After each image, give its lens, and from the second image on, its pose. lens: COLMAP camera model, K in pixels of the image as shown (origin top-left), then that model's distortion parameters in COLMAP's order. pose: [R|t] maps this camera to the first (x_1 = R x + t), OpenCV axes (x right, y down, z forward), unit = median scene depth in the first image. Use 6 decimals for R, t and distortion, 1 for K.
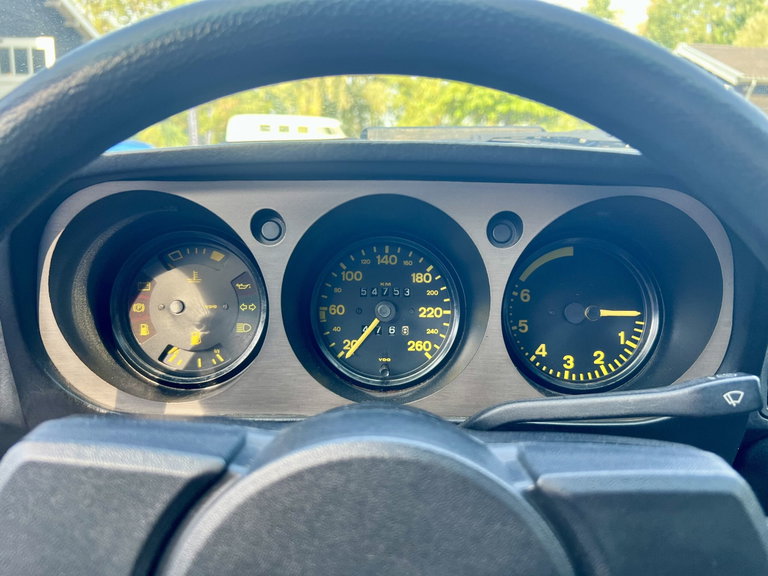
lens RADIAL K [[588.0, 0, 390.9], [0, 588.0, 283.8], [0, 0, 1]] dist [0.041243, -0.050501]
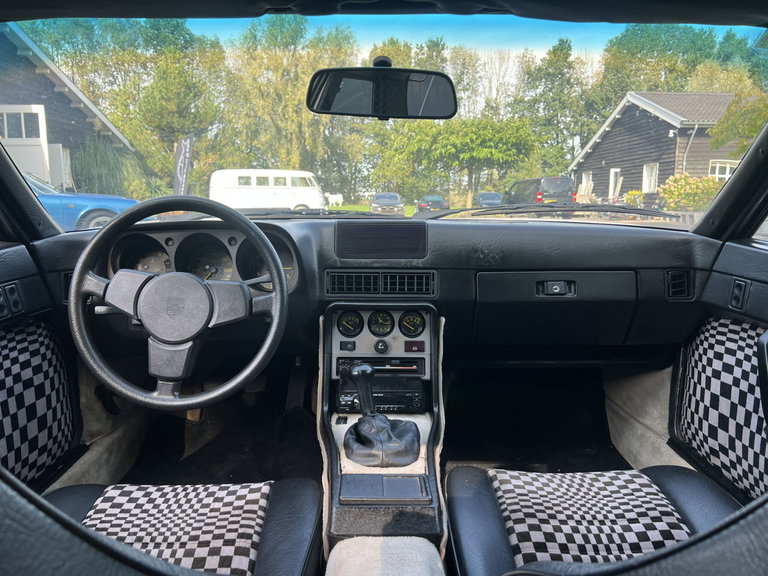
lens RADIAL K [[588.0, 0, 390.9], [0, 588.0, 283.8], [0, 0, 1]] dist [0.041243, -0.050501]
pose [[0.999151, -0.034924, 0.021853, 1.144281], [0.036440, 0.996641, -0.073344, 0.510663], [-0.019219, 0.074078, 0.997067, -2.870221]]
